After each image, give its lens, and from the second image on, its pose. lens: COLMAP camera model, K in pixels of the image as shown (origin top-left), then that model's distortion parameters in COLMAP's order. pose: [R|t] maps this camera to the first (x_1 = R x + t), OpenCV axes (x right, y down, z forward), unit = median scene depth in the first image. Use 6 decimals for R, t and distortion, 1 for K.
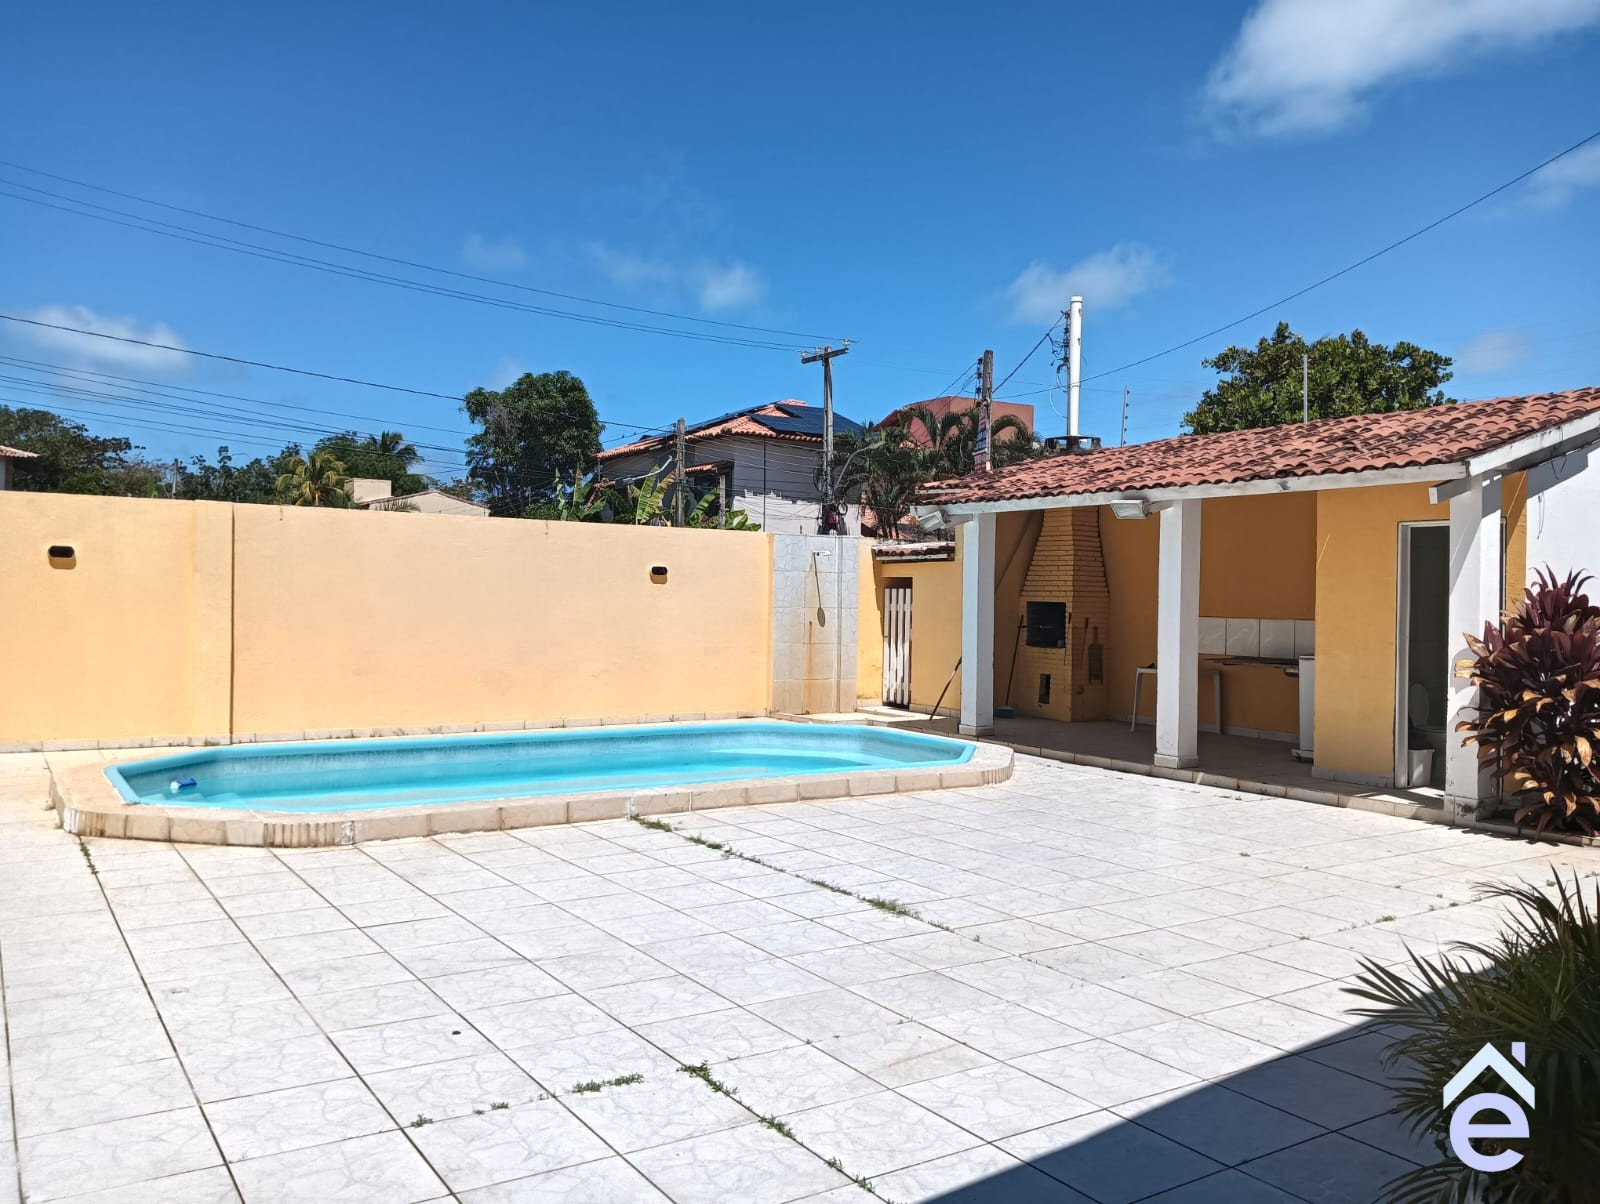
lens RADIAL K [[1275.7, 0, 802.0], [0, 1275.7, 582.3], [0, 0, 1]] dist [0.074458, -0.130377]
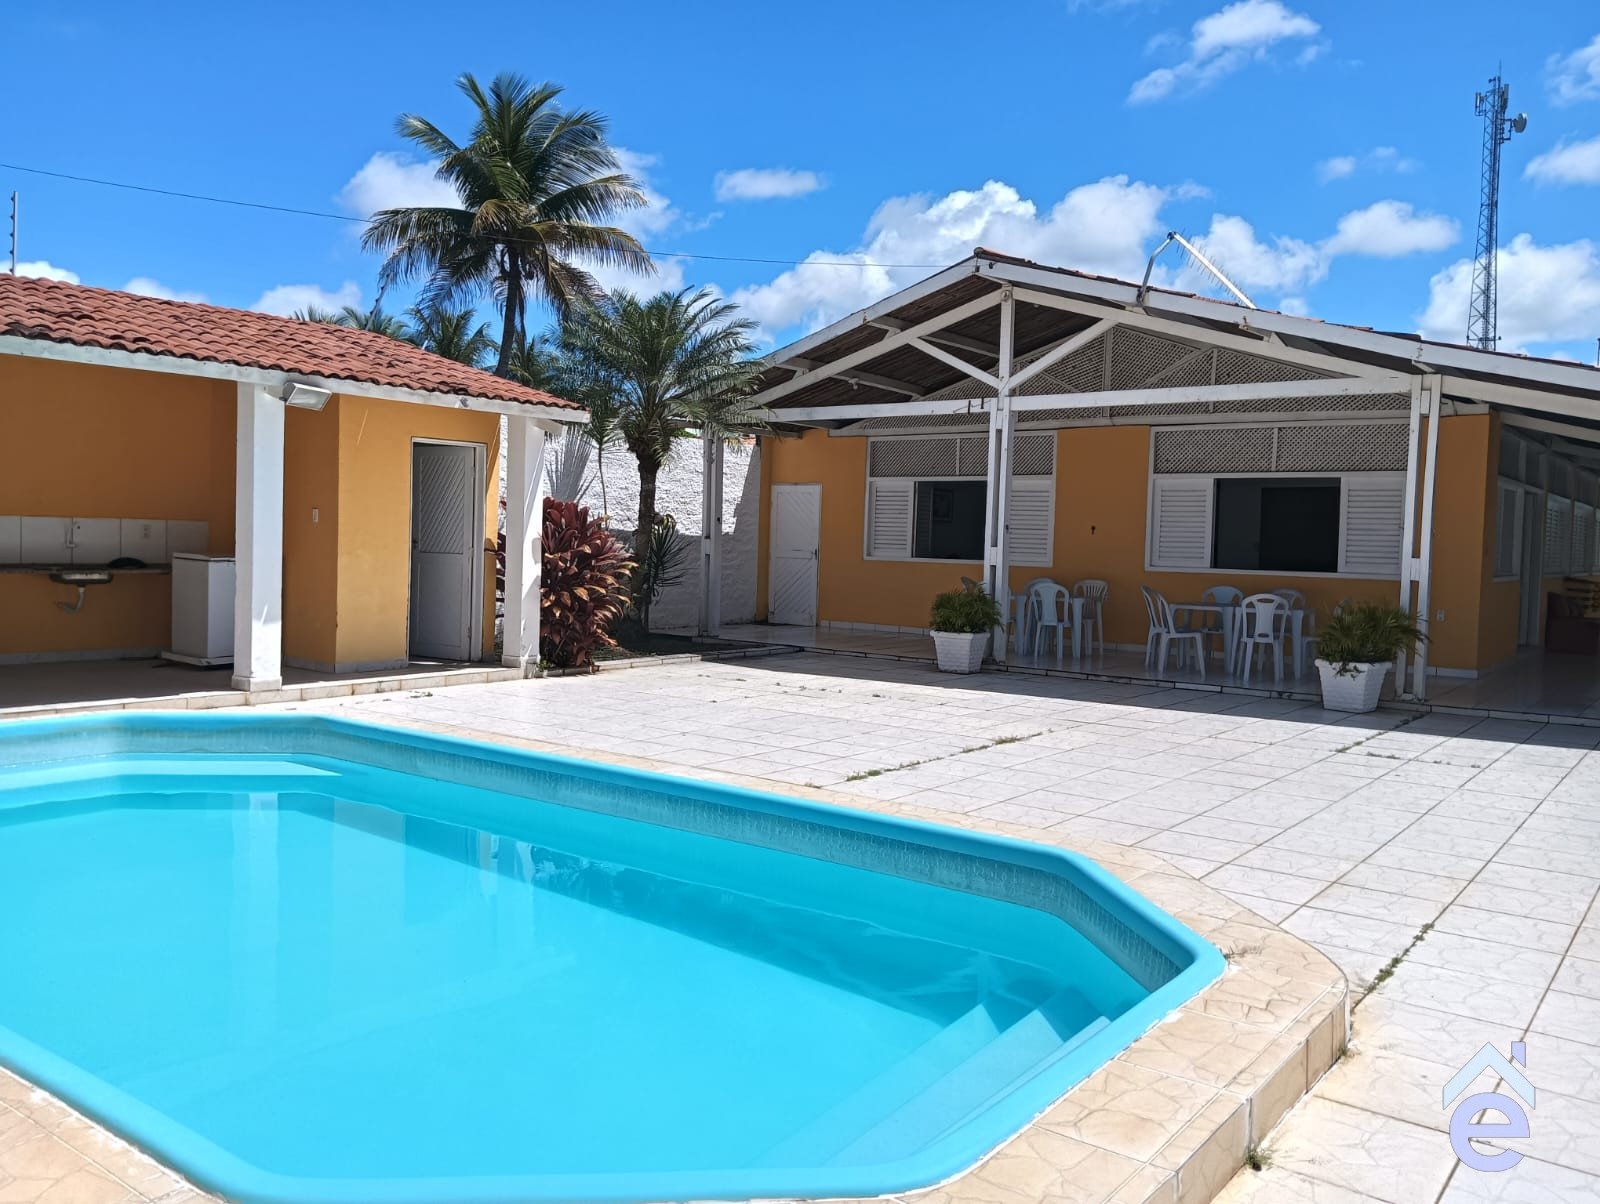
lens RADIAL K [[1275.7, 0, 796.1], [0, 1275.7, 594.8], [0, 0, 1]] dist [0.074458, -0.130377]
pose [[-0.348813, -0.072705, 0.934368, -0.520571], [-0.046044, 0.997112, 0.060399, 0.006521], [-0.936061, -0.021954, -0.351153, 0.759392]]
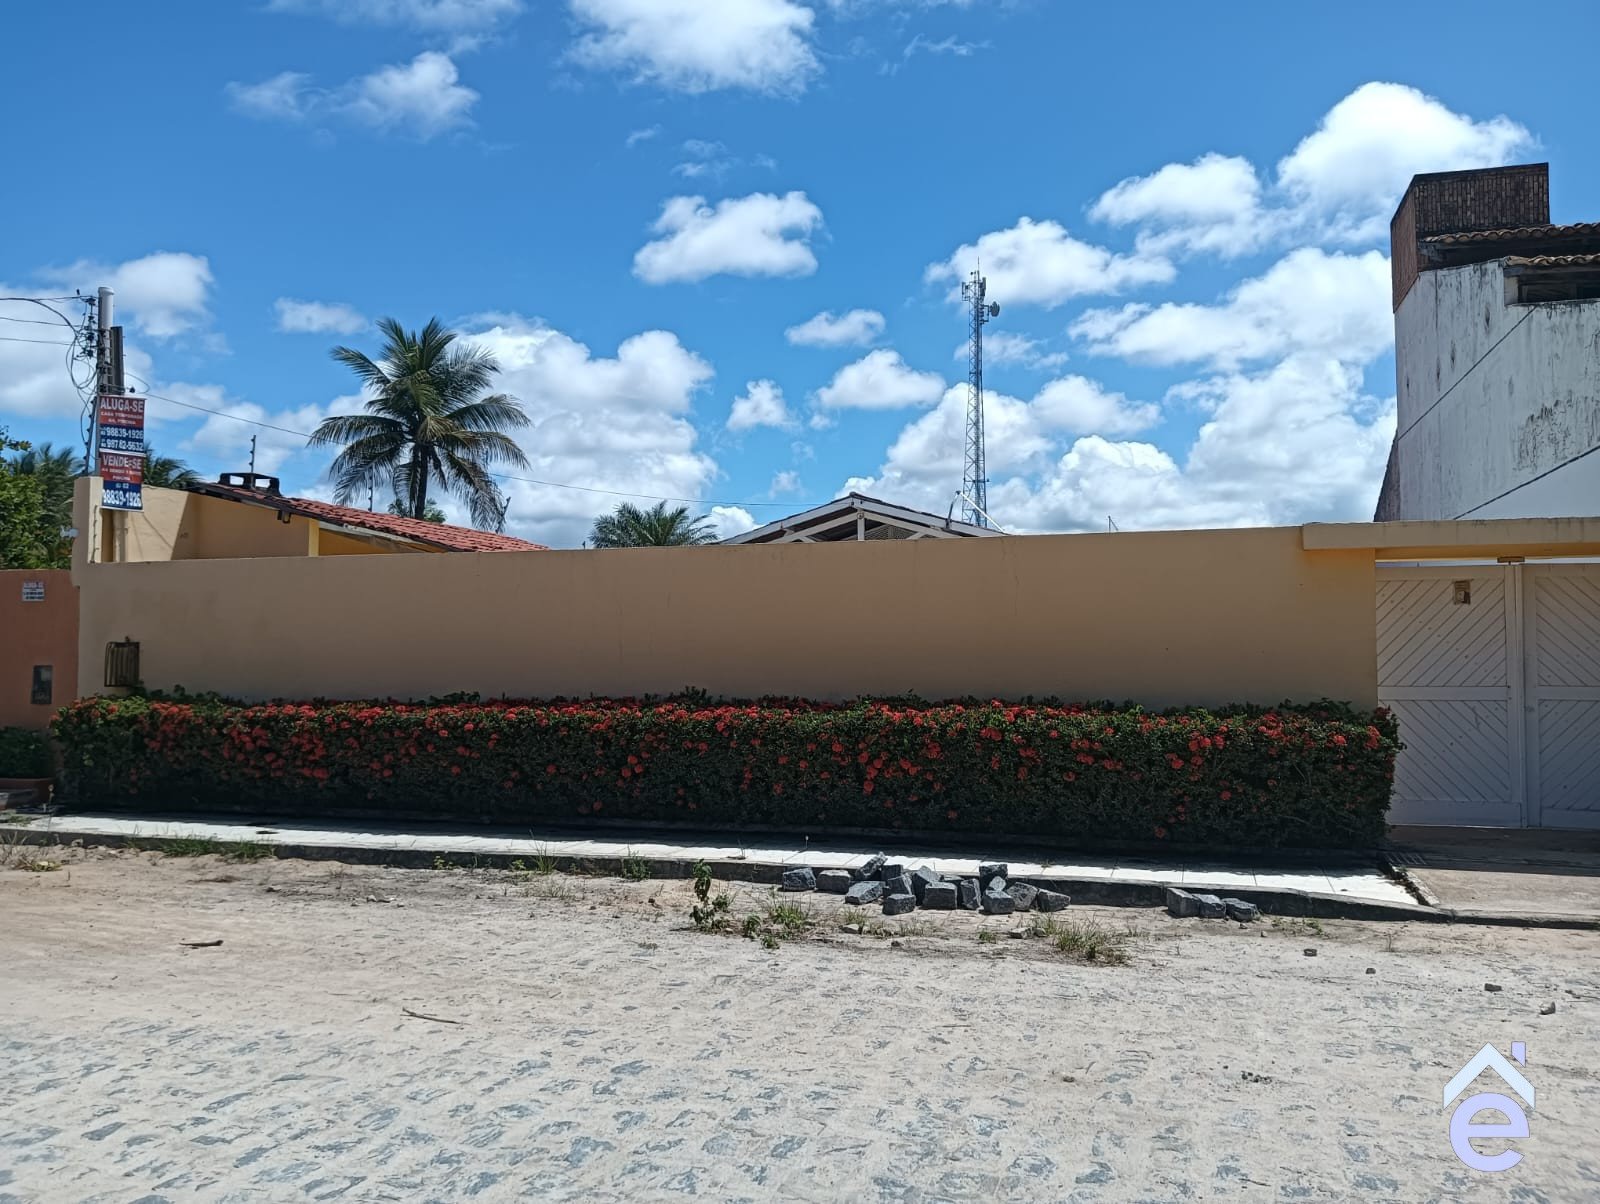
lens RADIAL K [[1275.7, 0, 791.5], [0, 1275.7, 596.3], [0, 0, 1]] dist [0.074458, -0.130377]
pose [[-0.656798, 0.013943, 0.753938, -0.873417], [-0.022731, 0.999009, -0.038277, 0.008139], [-0.753724, -0.042277, -0.655830, 1.441623]]
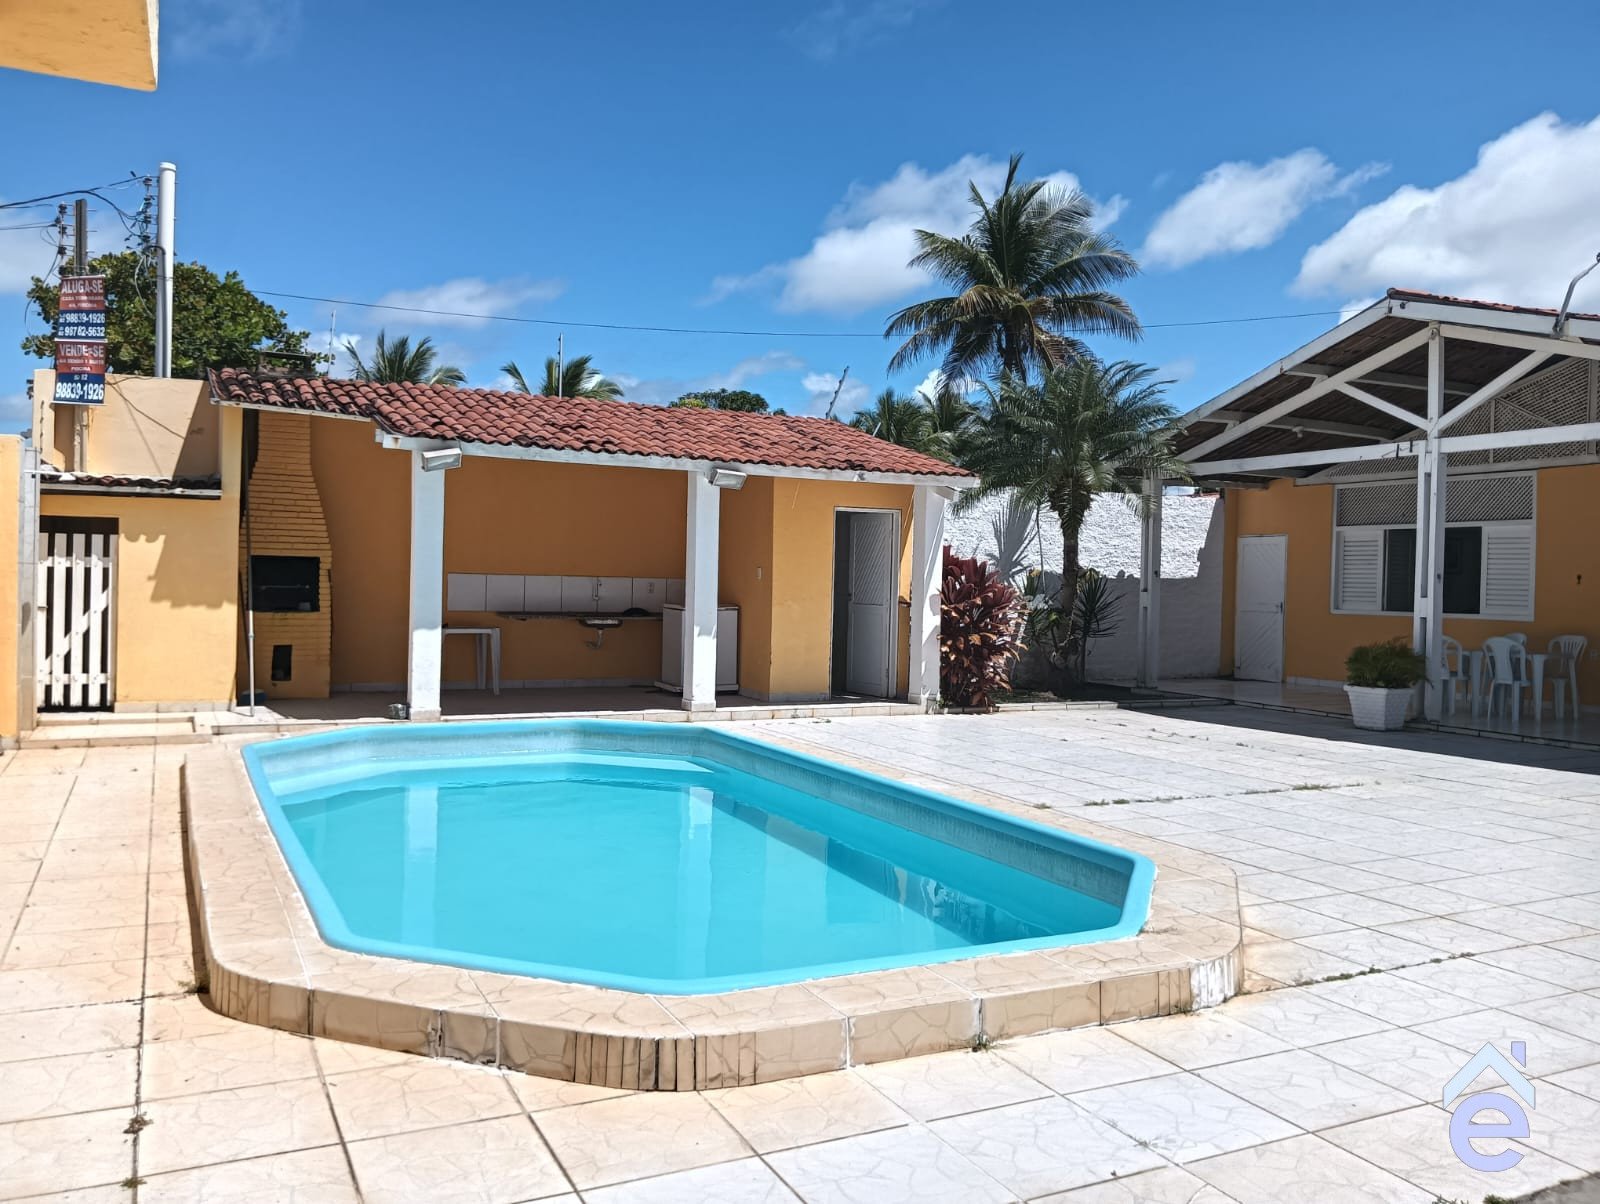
lens RADIAL K [[1275.7, 0, 783.7], [0, 1275.7, 612.3], [0, 0, 1]] dist [0.074458, -0.130377]
pose [[0.120675, -0.041850, 0.991810, -0.630963], [-0.030125, 0.998496, 0.045797, 0.003949], [-0.992235, -0.035405, 0.119233, 0.625464]]
